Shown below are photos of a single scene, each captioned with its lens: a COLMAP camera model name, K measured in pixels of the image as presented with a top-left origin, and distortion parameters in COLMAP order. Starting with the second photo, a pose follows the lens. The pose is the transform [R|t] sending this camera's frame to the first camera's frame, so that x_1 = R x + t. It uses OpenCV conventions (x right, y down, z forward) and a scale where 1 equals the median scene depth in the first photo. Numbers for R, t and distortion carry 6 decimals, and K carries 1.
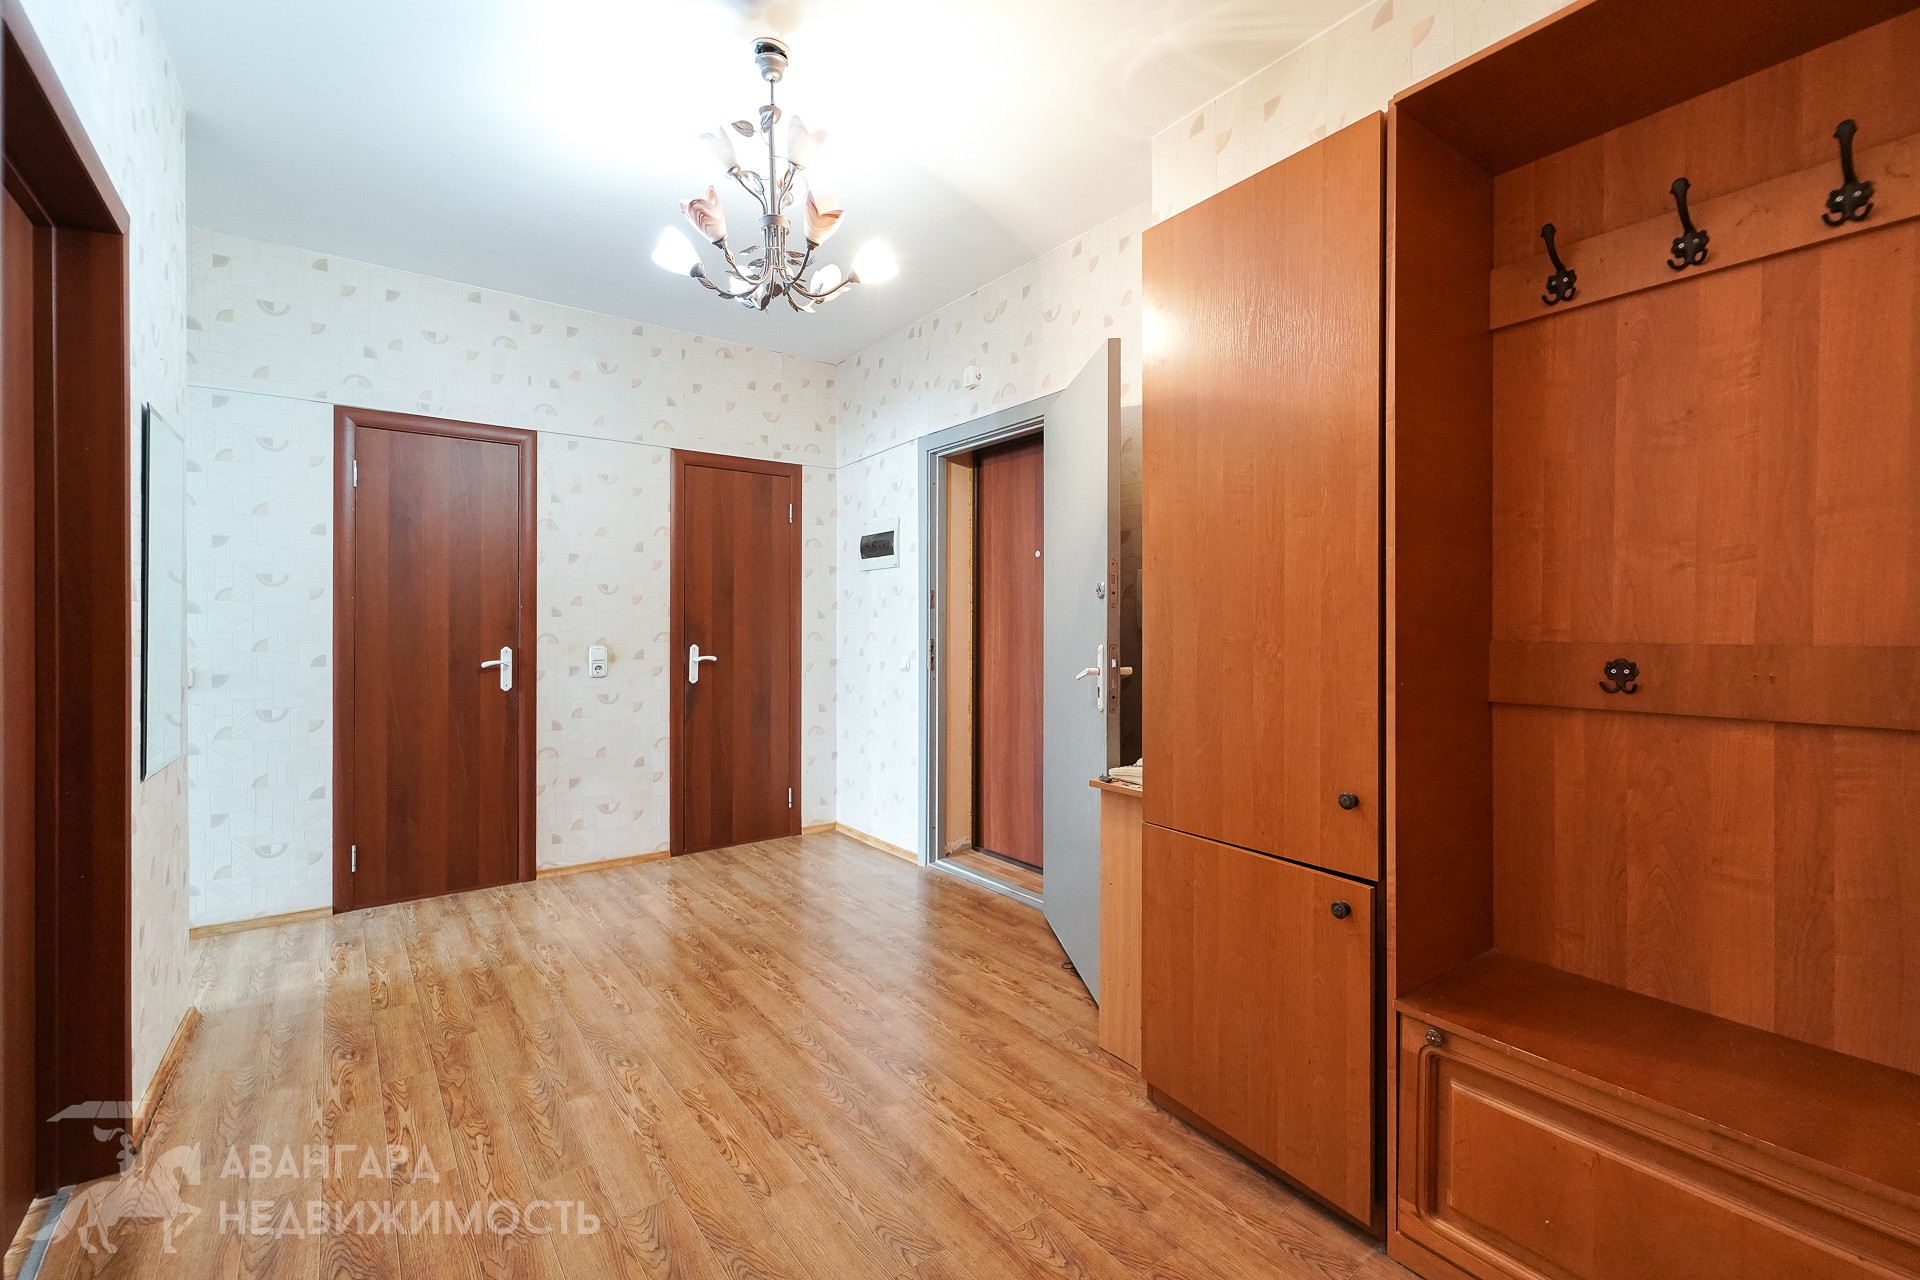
lens RADIAL K [[799.5, 0, 918.4], [0, 799.5, 627.6], [0, 0, 1]] dist [0.016197, -0.003127]
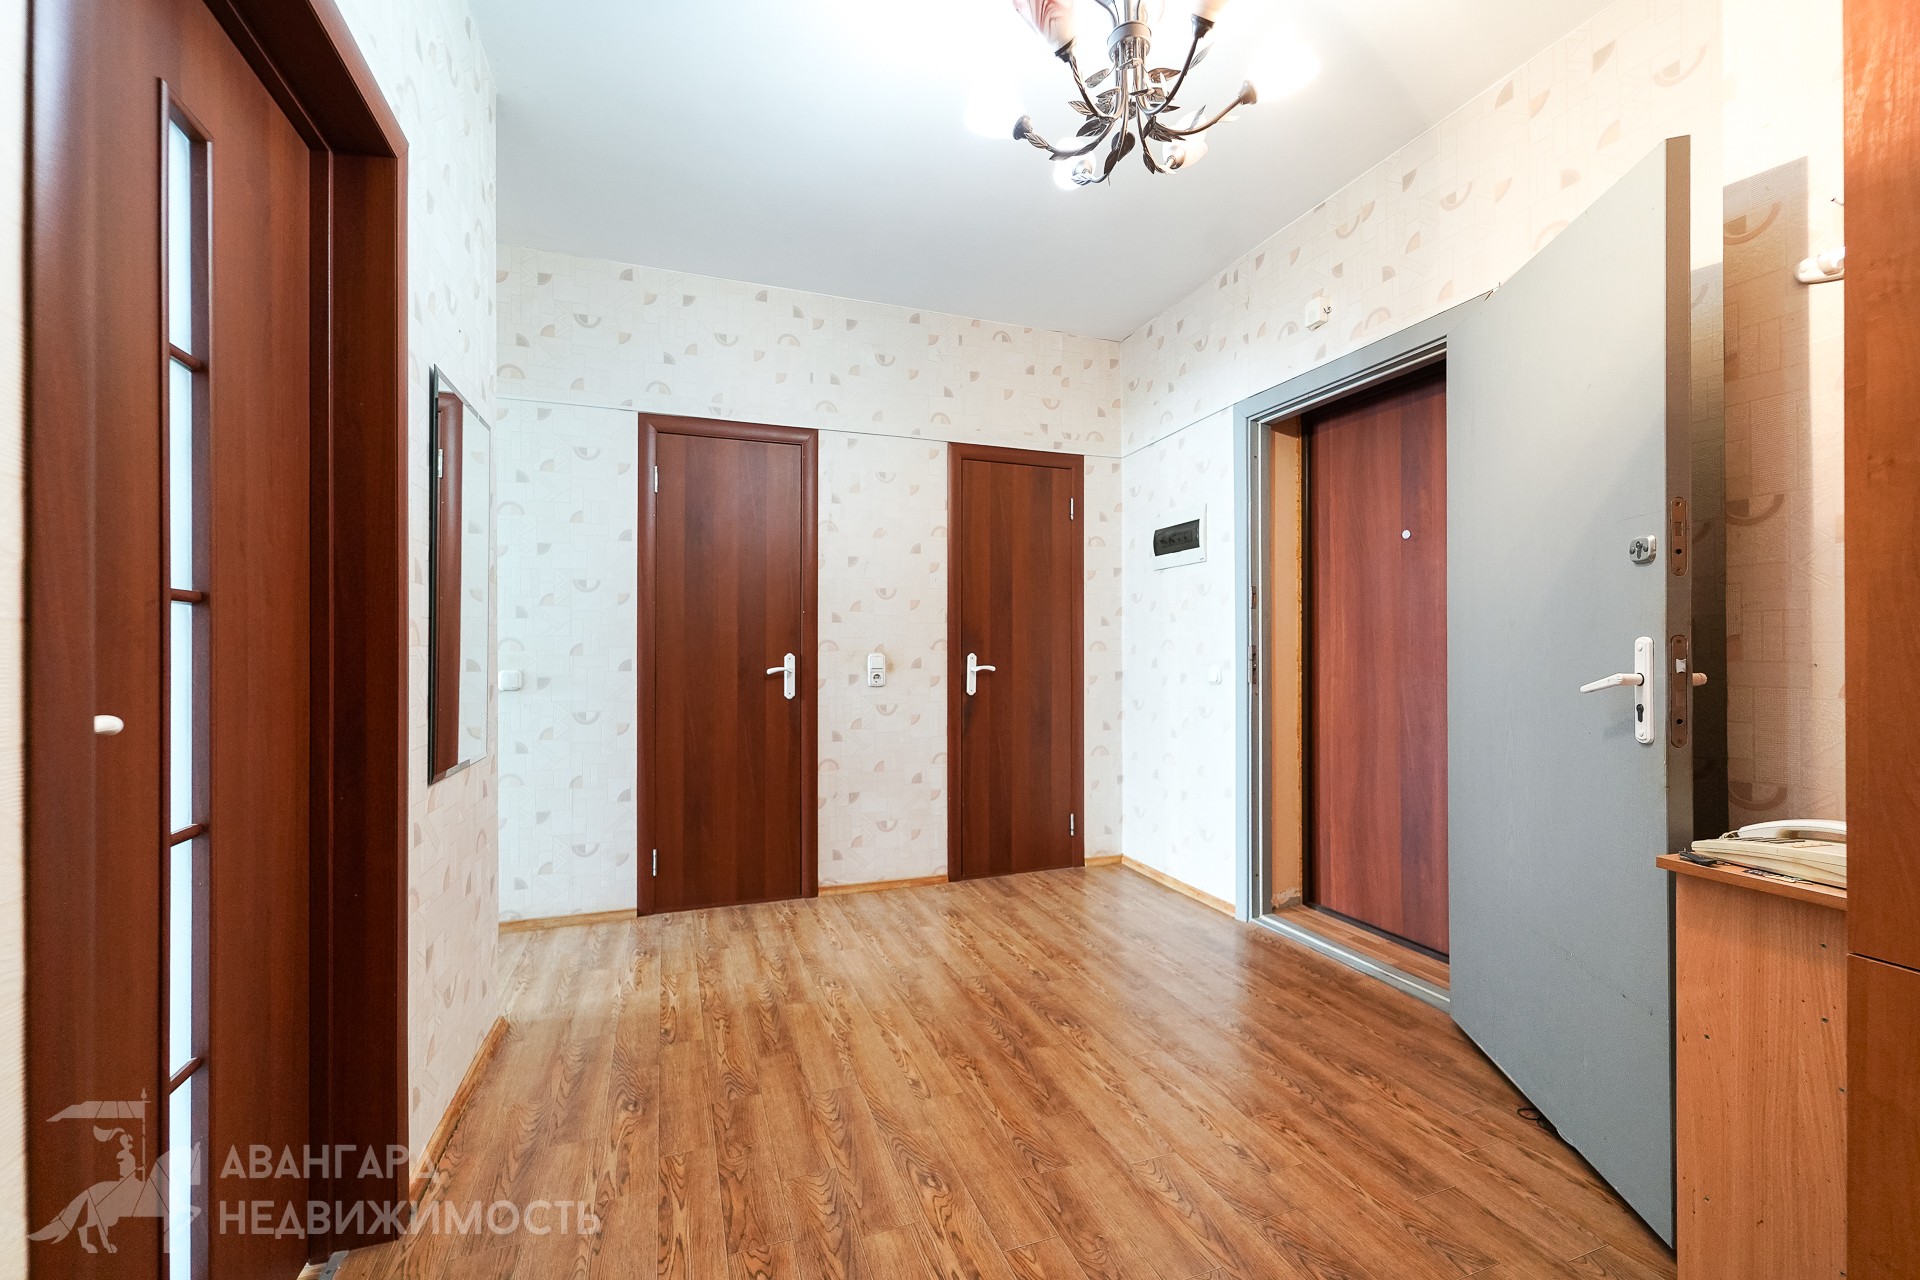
lens RADIAL K [[799.5, 0, 918.4], [0, 799.5, 627.6], [0, 0, 1]] dist [0.016197, -0.003127]
pose [[0.950939, -0.010930, -0.309186, -0.068403], [0.004358, 0.999750, -0.021941, 0.015234], [0.309348, 0.019517, 0.950749, 0.132175]]
